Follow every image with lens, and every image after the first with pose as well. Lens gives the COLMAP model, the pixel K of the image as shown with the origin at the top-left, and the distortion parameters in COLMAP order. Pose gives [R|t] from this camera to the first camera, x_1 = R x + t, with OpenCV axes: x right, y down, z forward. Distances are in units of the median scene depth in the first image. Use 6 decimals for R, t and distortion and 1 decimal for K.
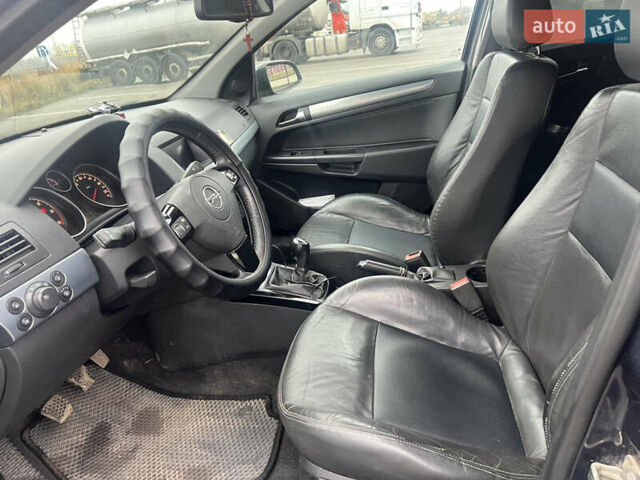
lens RADIAL K [[482.8, 0, 320.0], [0, 482.8, 240.0], [0, 0, 1]] dist [0.050456, -0.058398]
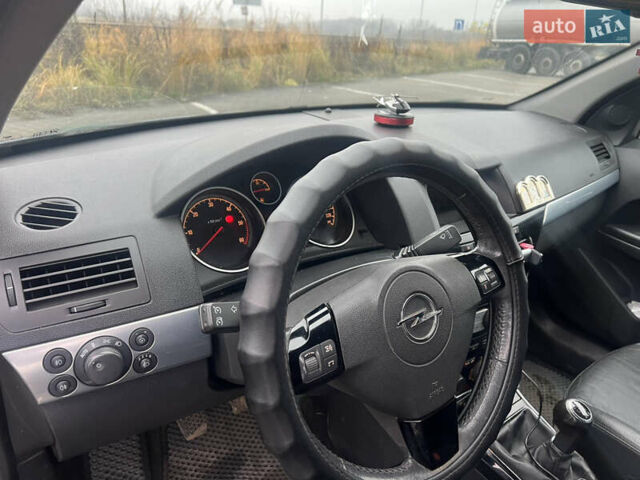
lens RADIAL K [[482.8, 0, 320.0], [0, 482.8, 240.0], [0, 0, 1]] dist [0.050456, -0.058398]
pose [[0.721317, 0.410804, -0.557621, -0.016962], [-0.395513, 0.905240, 0.155278, -0.108496], [0.568570, 0.108542, 0.815443, 0.250033]]
